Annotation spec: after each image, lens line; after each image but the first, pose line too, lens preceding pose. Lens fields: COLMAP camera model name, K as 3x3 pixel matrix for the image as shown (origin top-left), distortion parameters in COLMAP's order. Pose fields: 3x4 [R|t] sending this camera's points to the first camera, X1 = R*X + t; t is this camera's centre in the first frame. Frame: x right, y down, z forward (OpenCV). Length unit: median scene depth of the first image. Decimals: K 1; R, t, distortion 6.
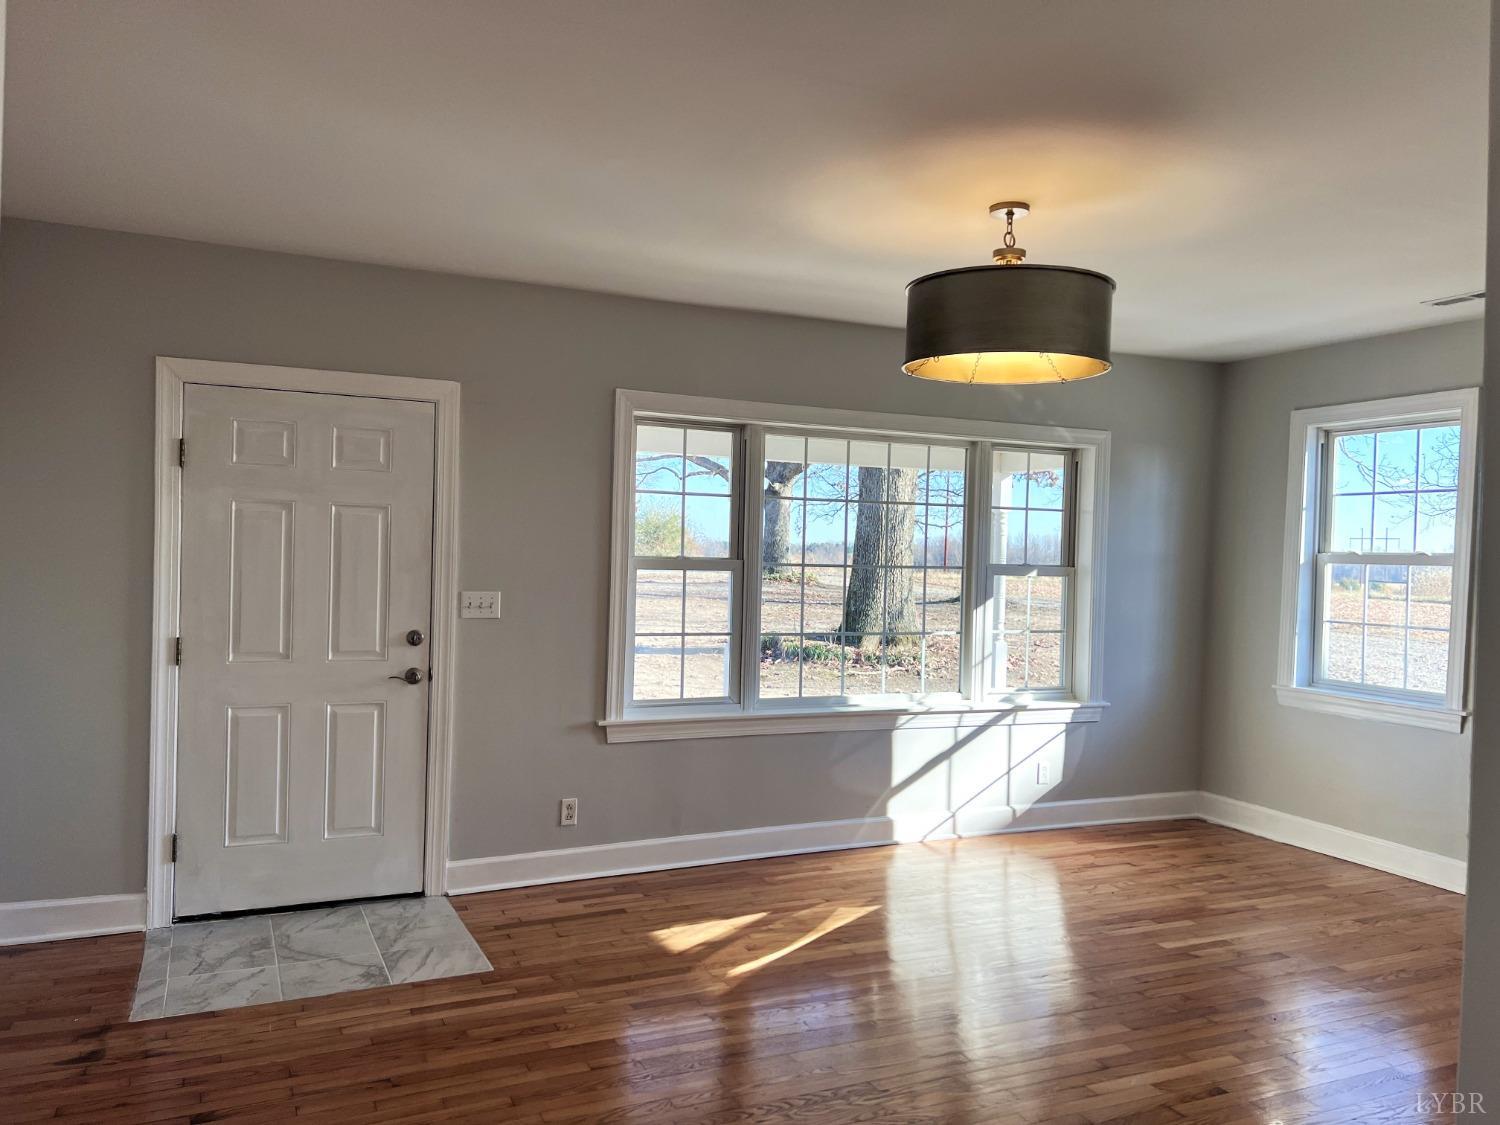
lens RADIAL K [[1123.9, 0, 746.5], [0, 1123.9, 571.5], [0, 0, 1]] dist [0.047196, -0.037068]
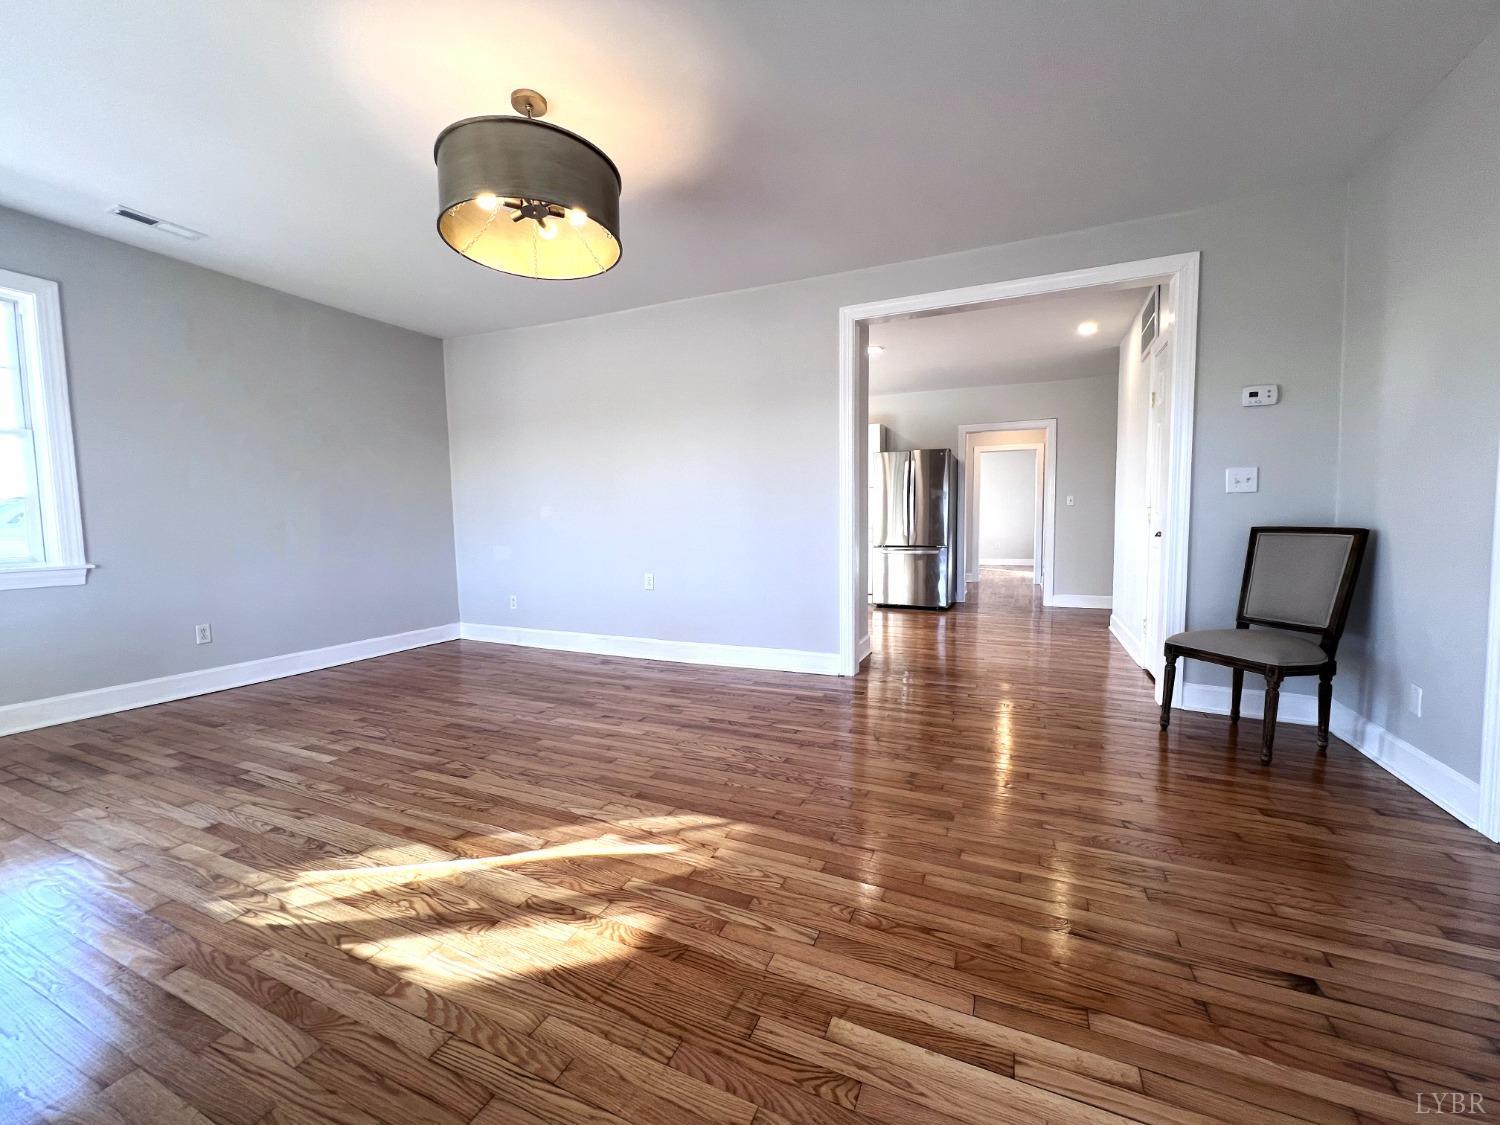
lens RADIAL K [[601.7, 0, 748.2], [0, 601.7, 562.9], [0, 0, 1]] dist [-0.002000, 0.001226]
pose [[-0.657495, -0.070347, 0.750168, -0.321587], [0.006323, 0.995082, 0.098856, 0.070039], [-0.753432, 0.069741, -0.653817, 0.985925]]
